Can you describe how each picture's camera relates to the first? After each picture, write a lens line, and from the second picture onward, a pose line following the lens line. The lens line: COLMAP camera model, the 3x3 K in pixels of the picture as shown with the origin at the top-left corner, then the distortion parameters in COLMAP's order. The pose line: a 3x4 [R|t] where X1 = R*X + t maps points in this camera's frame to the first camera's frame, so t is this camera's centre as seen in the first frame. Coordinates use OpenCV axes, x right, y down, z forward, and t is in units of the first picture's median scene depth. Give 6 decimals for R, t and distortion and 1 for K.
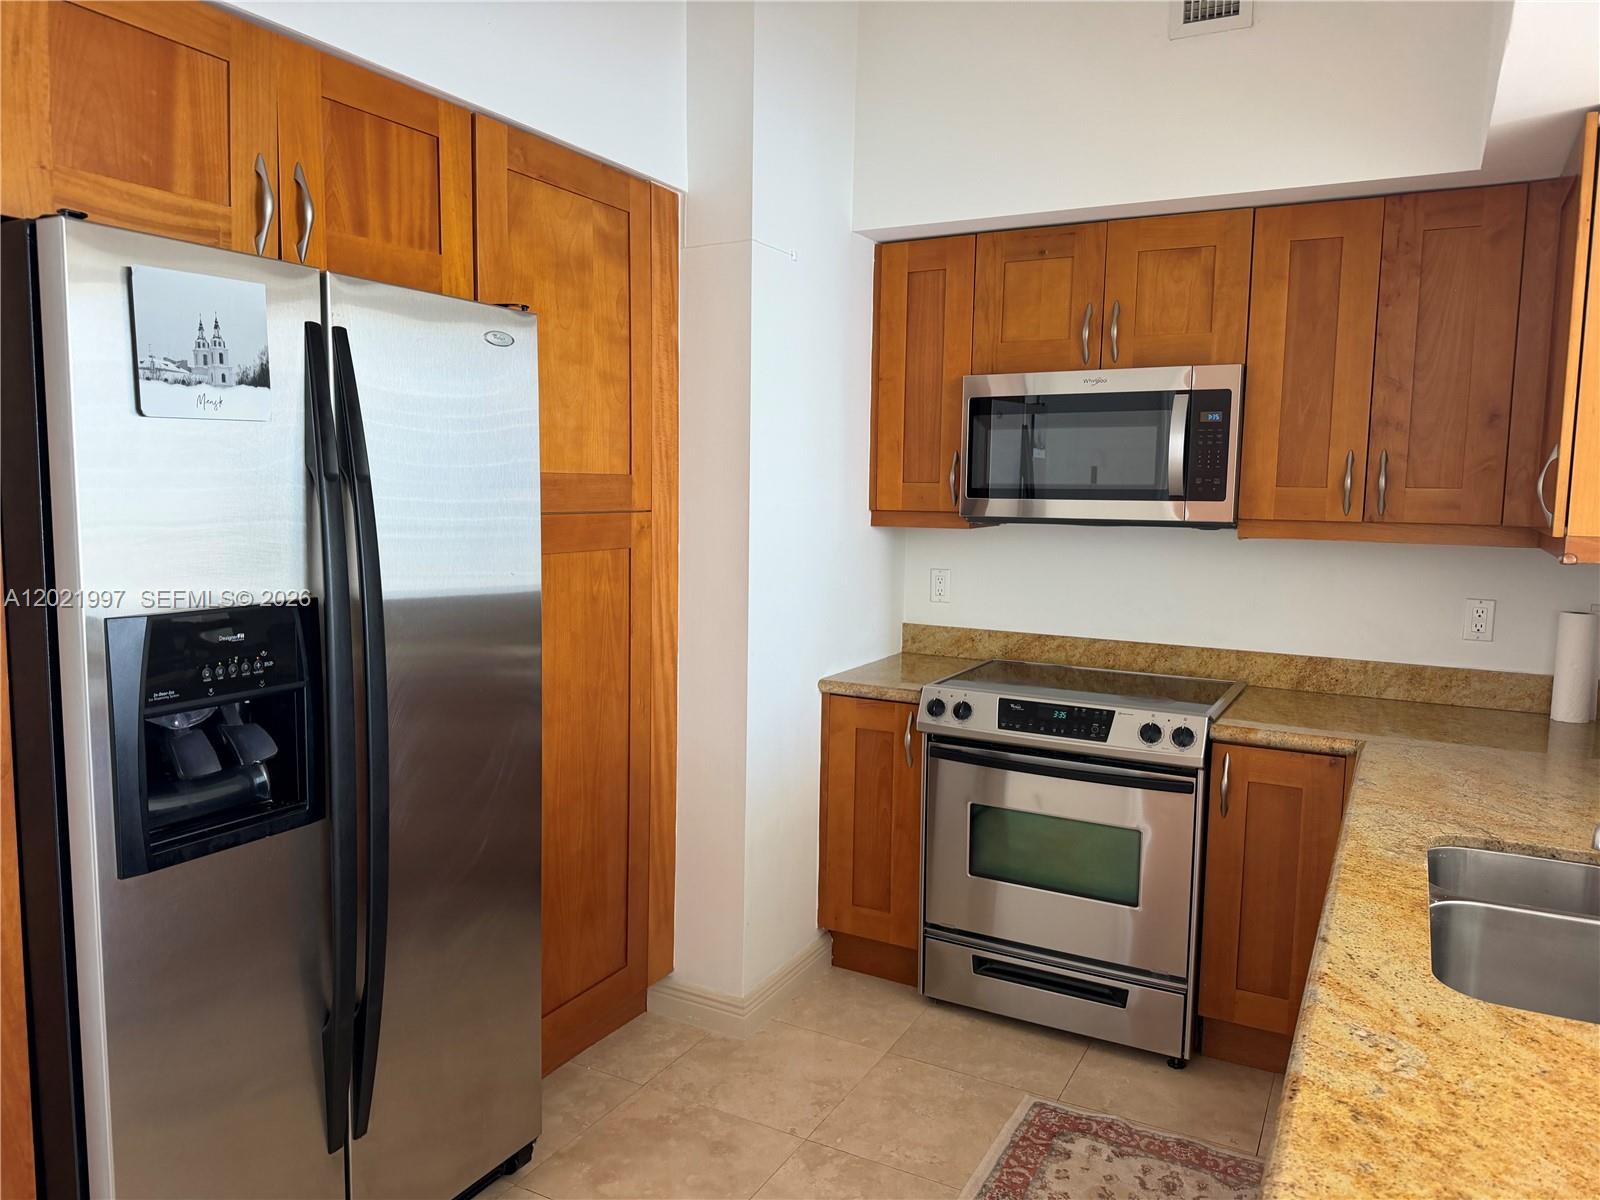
lens RADIAL K [[1122.1, 0, 793.4], [0, 1122.1, 595.6], [0, 0, 1]] dist [0.021633, -0.037113]
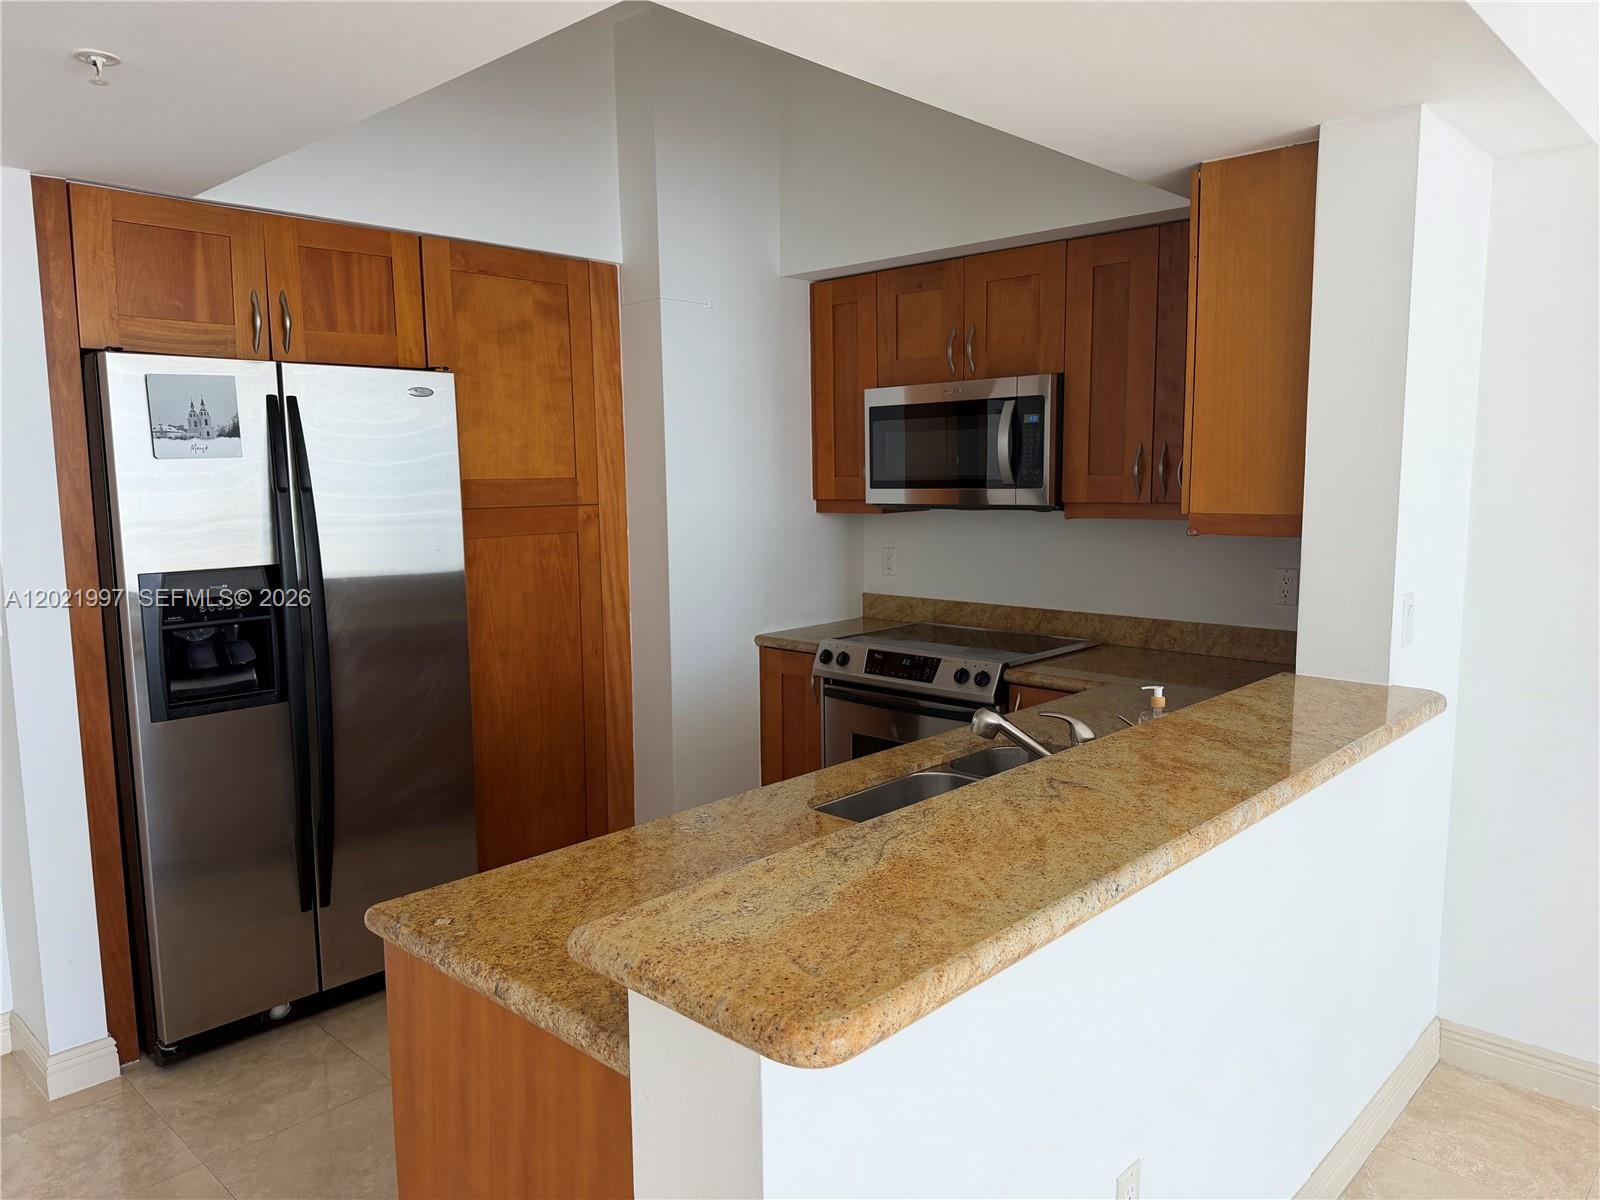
lens RADIAL K [[1122.1, 0, 795.5], [0, 1122.1, 604.8], [0, 0, 1]] dist [0.021633, -0.037113]
pose [[0.966521, 0.004492, -0.256549, 0.459548], [0.000569, 0.999807, 0.019651, 0.018859], [0.256588, -0.019139, 0.966331, -0.245433]]
